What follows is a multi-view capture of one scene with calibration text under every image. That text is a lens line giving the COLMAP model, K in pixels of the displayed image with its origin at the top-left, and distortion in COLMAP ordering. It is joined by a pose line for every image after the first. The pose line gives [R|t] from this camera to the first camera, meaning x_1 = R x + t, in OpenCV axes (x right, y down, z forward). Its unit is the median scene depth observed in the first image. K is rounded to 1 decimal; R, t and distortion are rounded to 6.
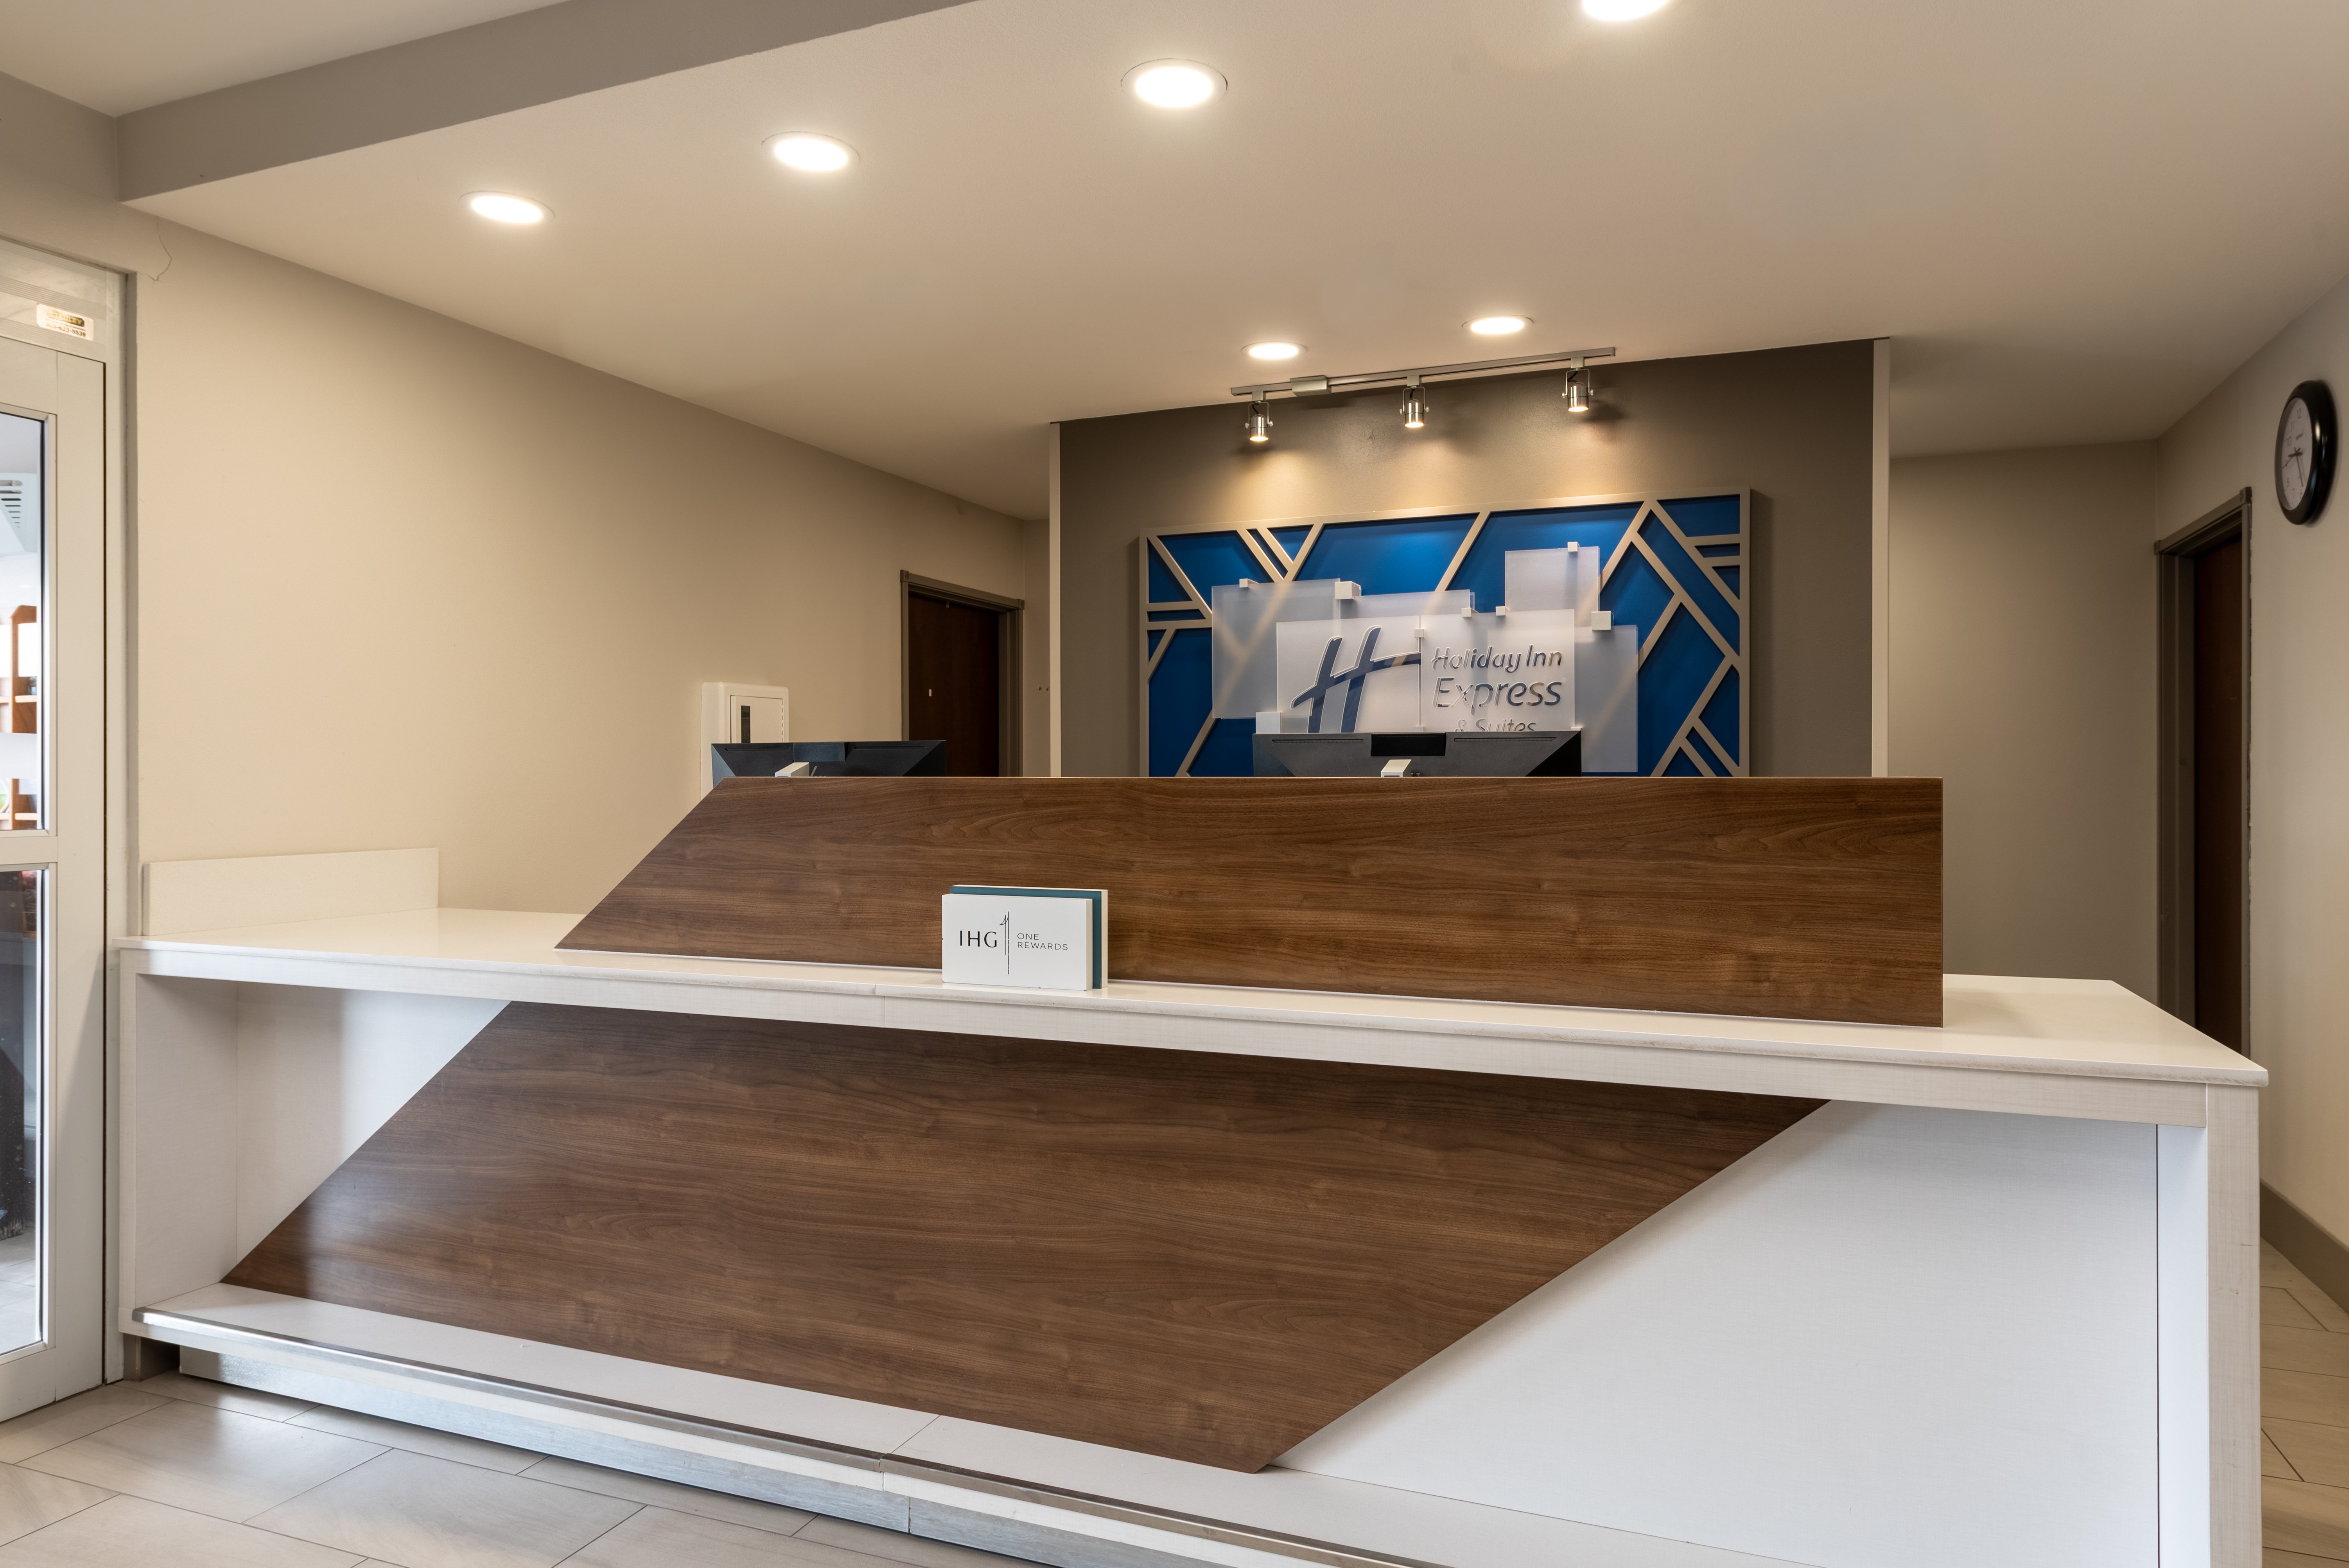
lens RADIAL K [[1443.5, 0, 1174.5], [0, 1443.5, 784.0], [0, 0, 1]] dist [0.005487, -0.001374]
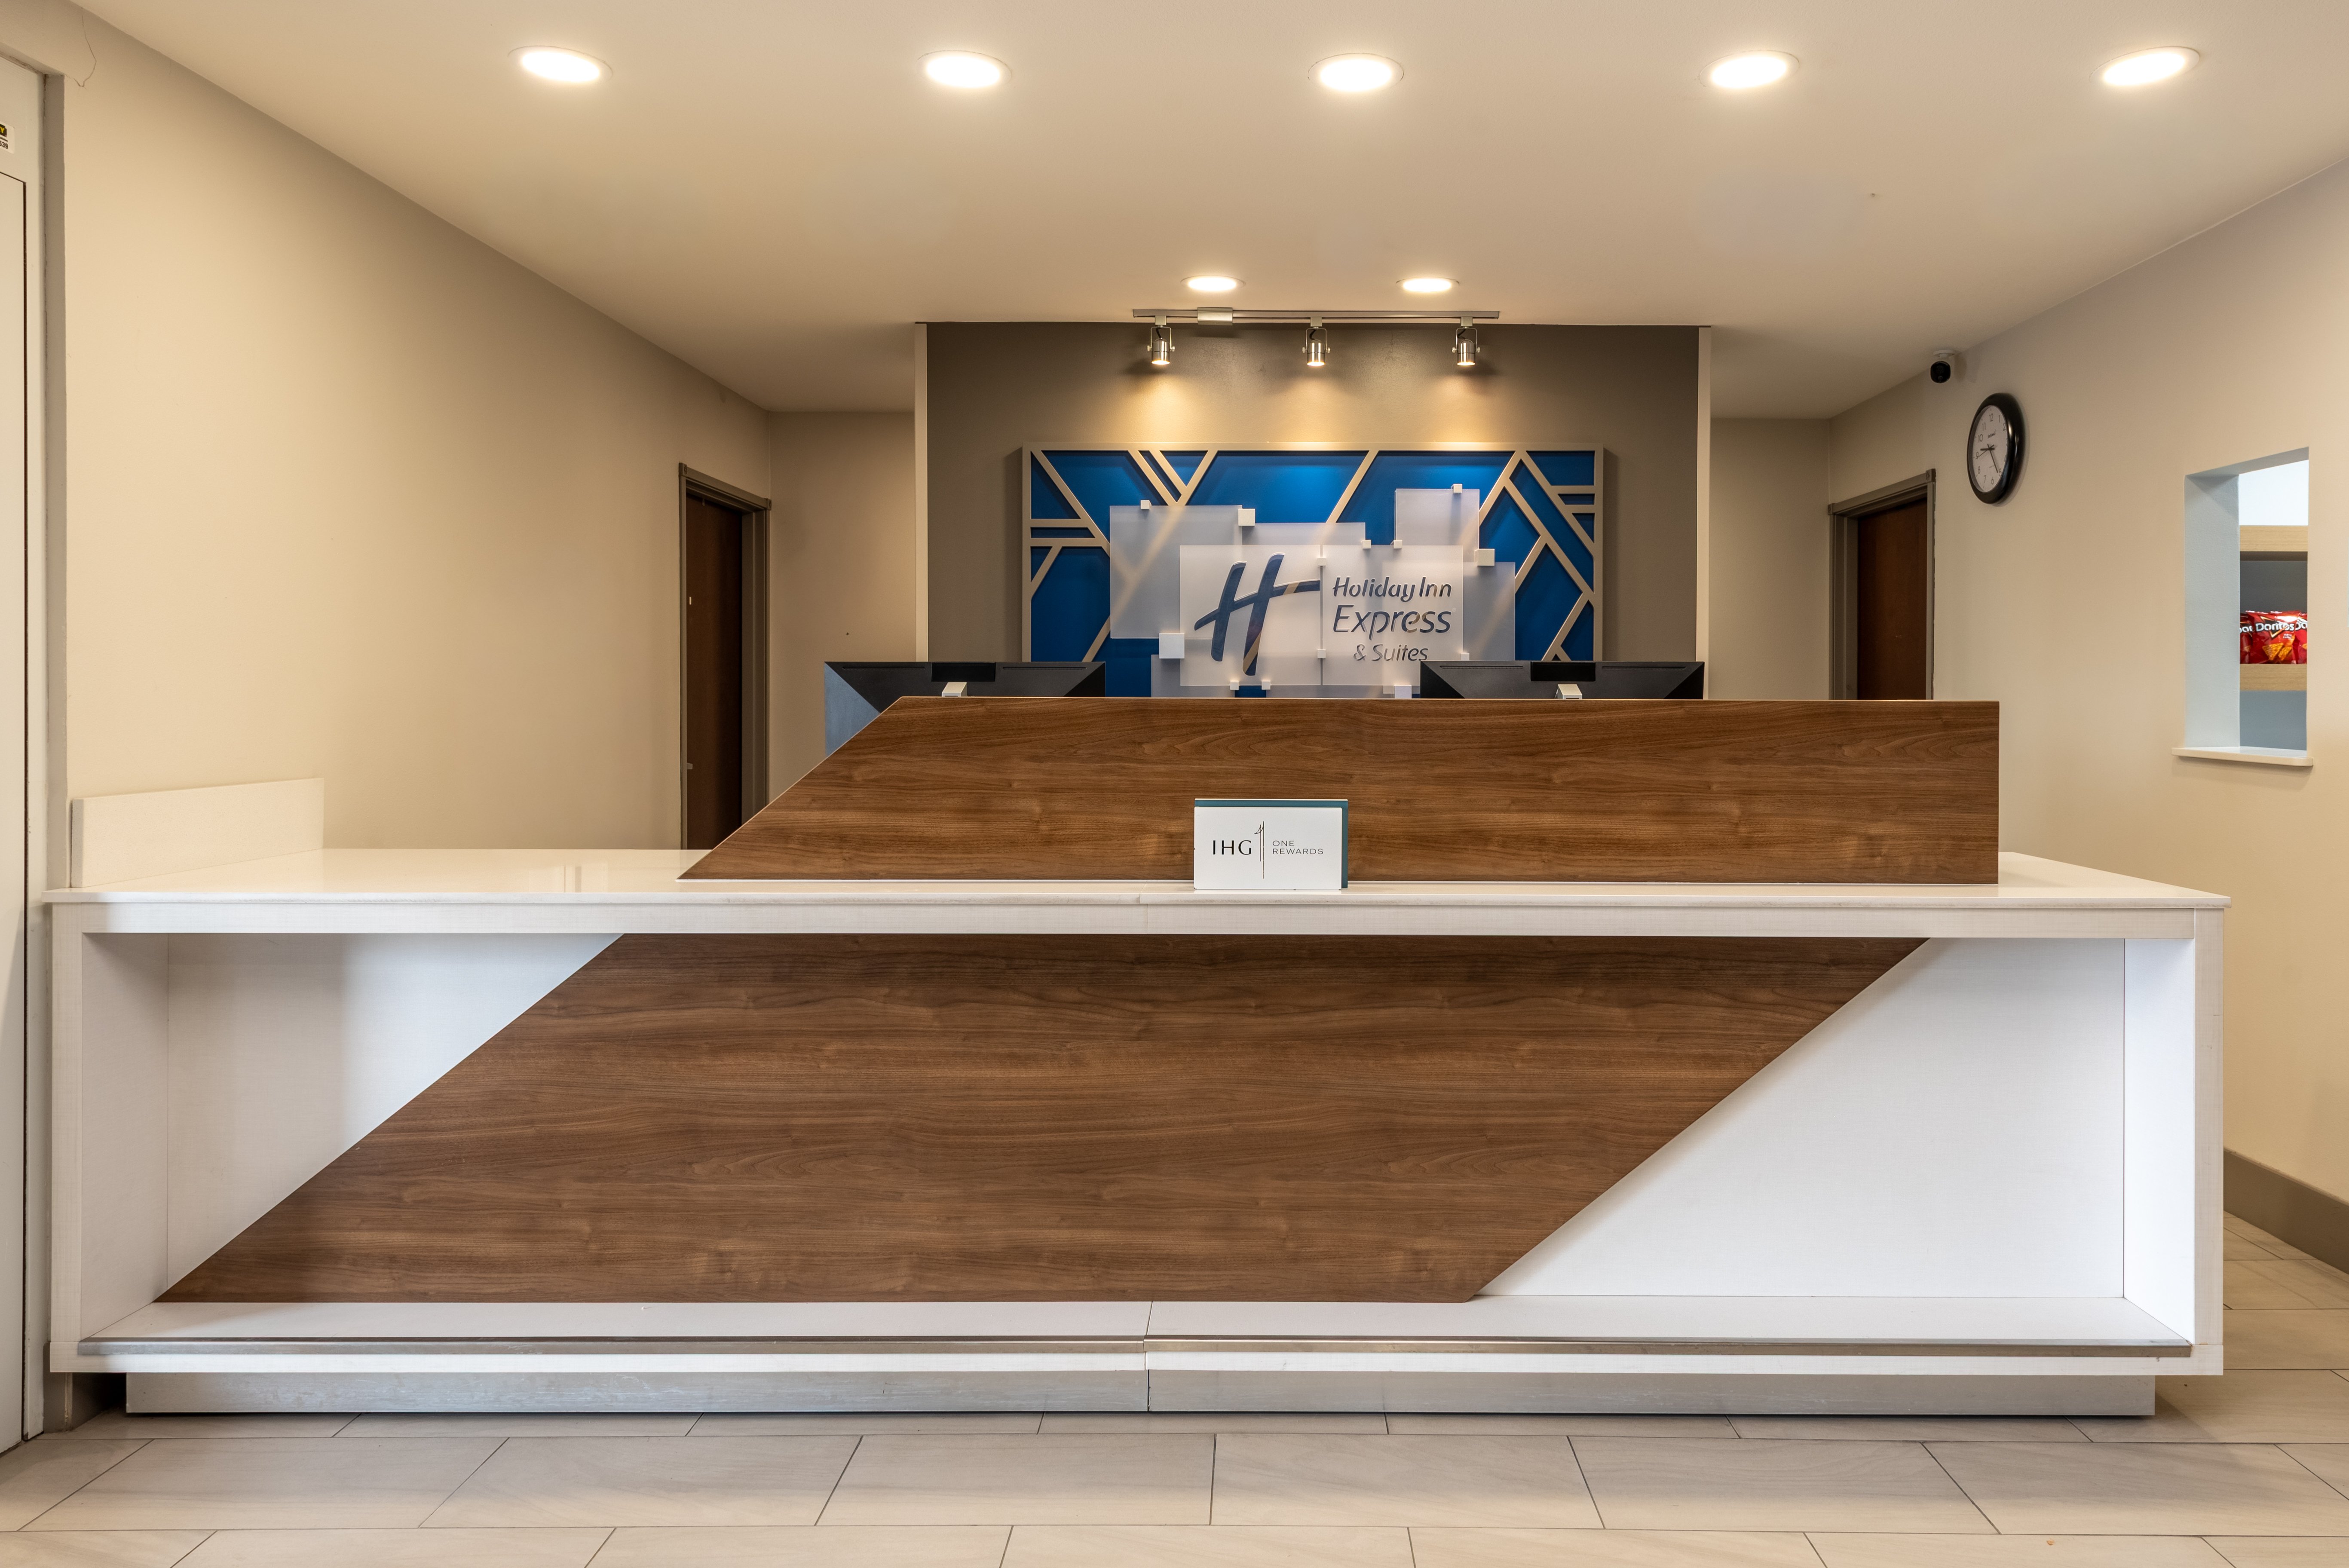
lens RADIAL K [[1632.9, 0, 1177.8], [0, 1632.9, 713.2], [0, 0, 1]] dist [0.009647, -0.000856]
pose [[0.928705, -0.000387, 0.370820, -0.568459], [-0.001902, 0.999981, 0.005807, -0.000403], [-0.370815, -0.006098, 0.928687, -0.110514]]
